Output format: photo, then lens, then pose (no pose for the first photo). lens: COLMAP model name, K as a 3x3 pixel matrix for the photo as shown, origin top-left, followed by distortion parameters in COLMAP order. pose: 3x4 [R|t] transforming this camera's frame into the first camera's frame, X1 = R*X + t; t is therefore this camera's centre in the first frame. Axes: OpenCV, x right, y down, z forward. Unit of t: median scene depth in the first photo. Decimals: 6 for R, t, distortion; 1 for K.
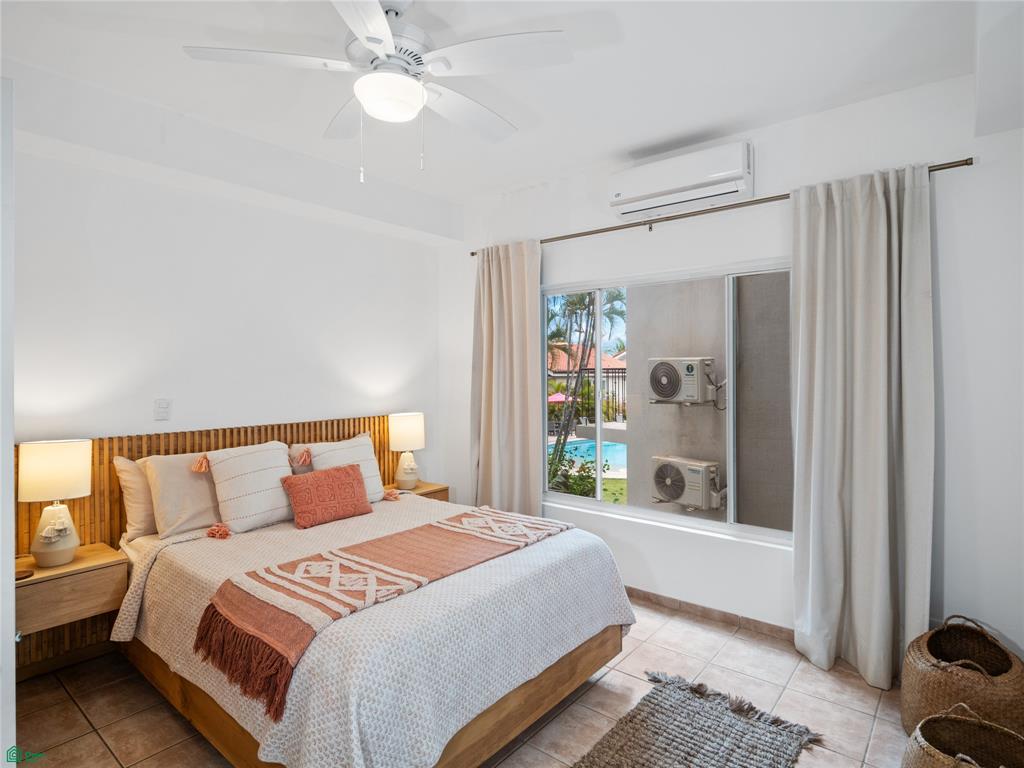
lens RADIAL K [[556.4, 0, 507.7], [0, 556.4, 374.9], [0, 0, 1]] dist [-0.000770, -0.001834]
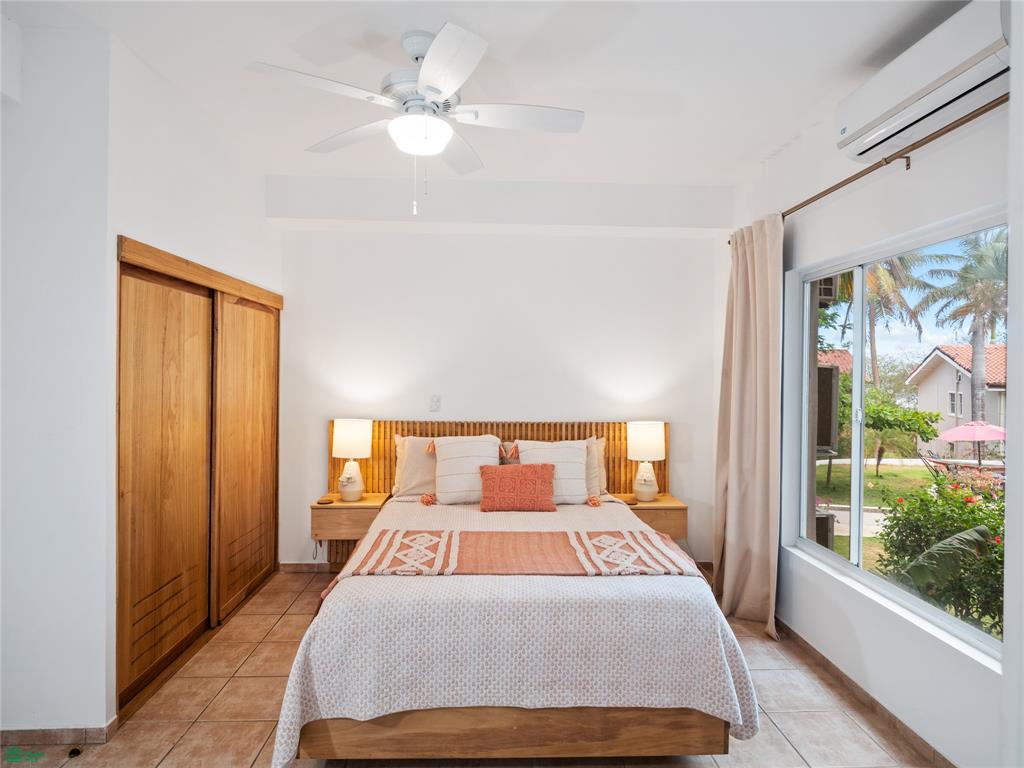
lens RADIAL K [[559.0, 0, 512.0], [0, 559.0, 384.0], [0, 0, 1]] dist [0.001412, -0.001157]
pose [[0.667054, 0.025376, -0.744577, 0.530492], [-0.018878, 0.999675, 0.017157, -0.011062], [0.744770, 0.002612, 0.667316, 0.262483]]
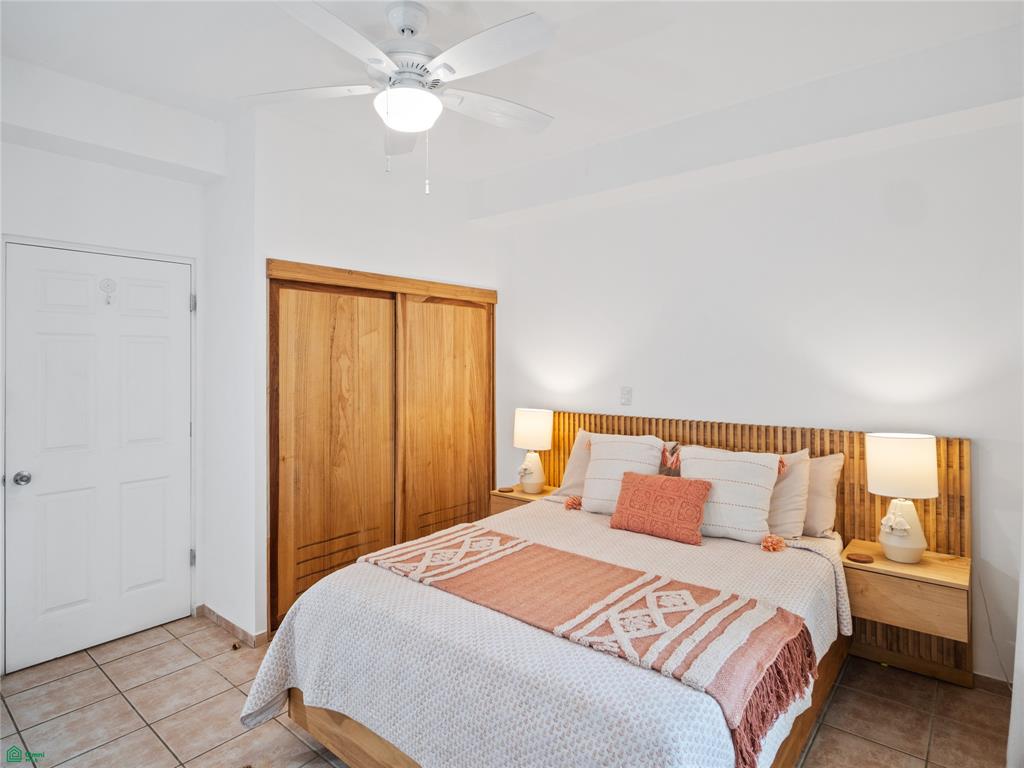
lens RADIAL K [[564.3, 0, 516.8], [0, 564.3, 362.5], [0, 0, 1]] dist [0.005082, -0.000601]
pose [[-0.010550, 0.003804, -0.999937, 0.604181], [-0.003911, 0.999985, 0.003845, -0.011468], [0.999937, 0.003951, -0.010535, 0.839507]]
